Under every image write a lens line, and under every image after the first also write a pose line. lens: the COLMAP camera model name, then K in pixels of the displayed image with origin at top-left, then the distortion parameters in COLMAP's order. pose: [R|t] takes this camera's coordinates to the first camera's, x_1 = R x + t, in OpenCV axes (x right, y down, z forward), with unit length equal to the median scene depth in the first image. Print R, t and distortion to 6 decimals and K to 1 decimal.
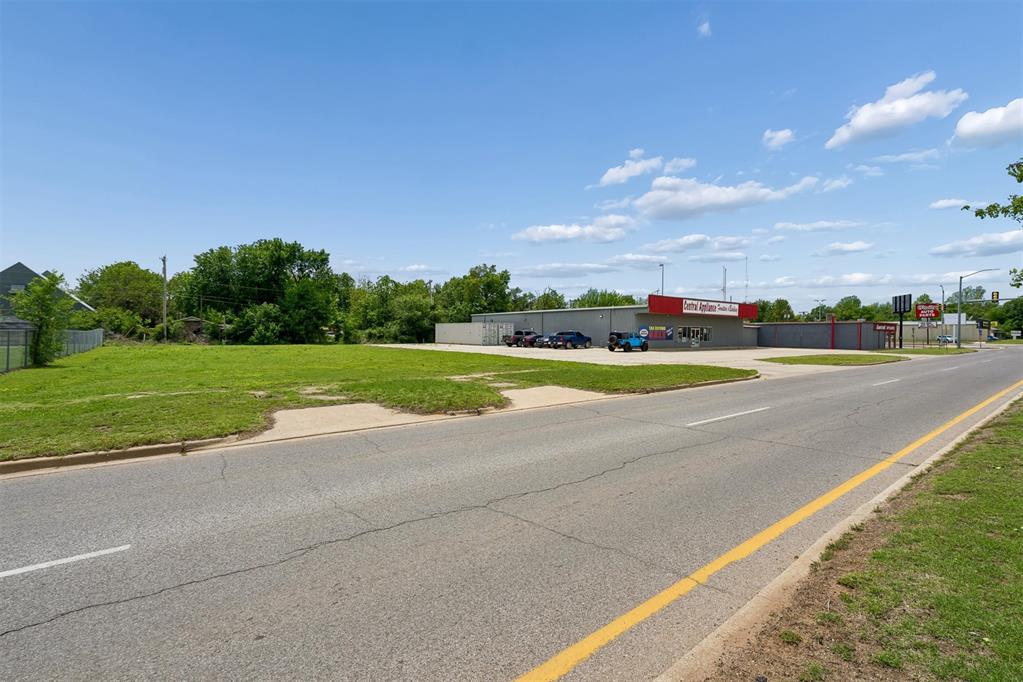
lens RADIAL K [[467.0, 0, 508.1], [0, 467.0, 343.3], [0, 0, 1]] dist [-0.001017, -0.000097]
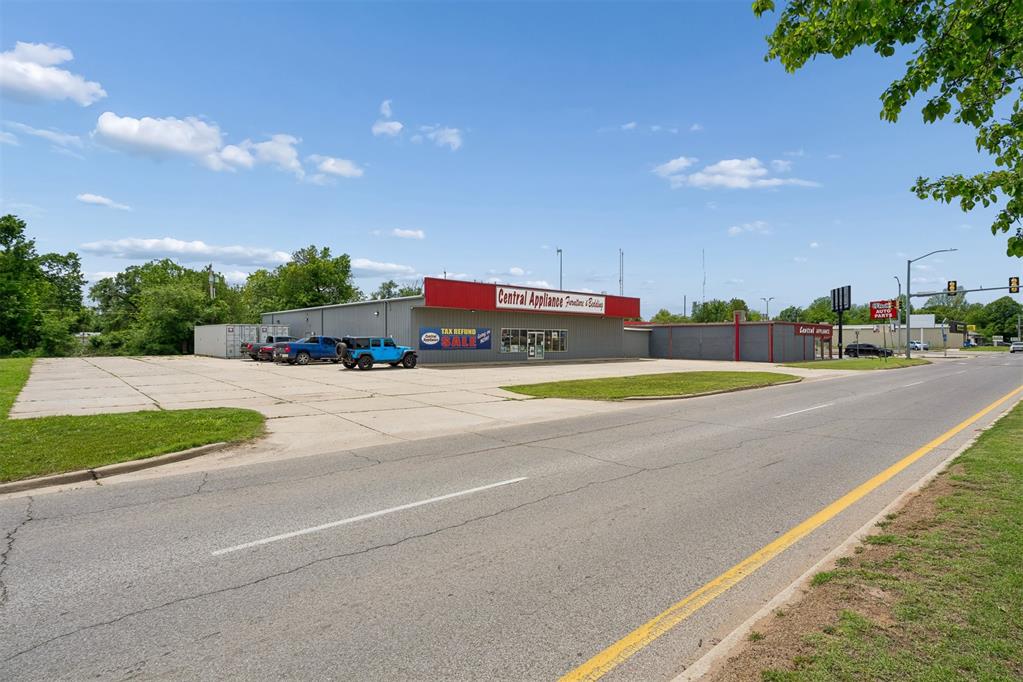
lens RADIAL K [[525.5, 0, 509.1], [0, 525.5, 339.1], [0, 0, 1]] dist [-0.002140, 0.001385]
pose [[0.997391, -0.002501, 0.072149, 0.284234], [0.004206, 0.999715, -0.023488, -0.003513], [-0.072070, 0.023730, 0.997117, 0.227432]]
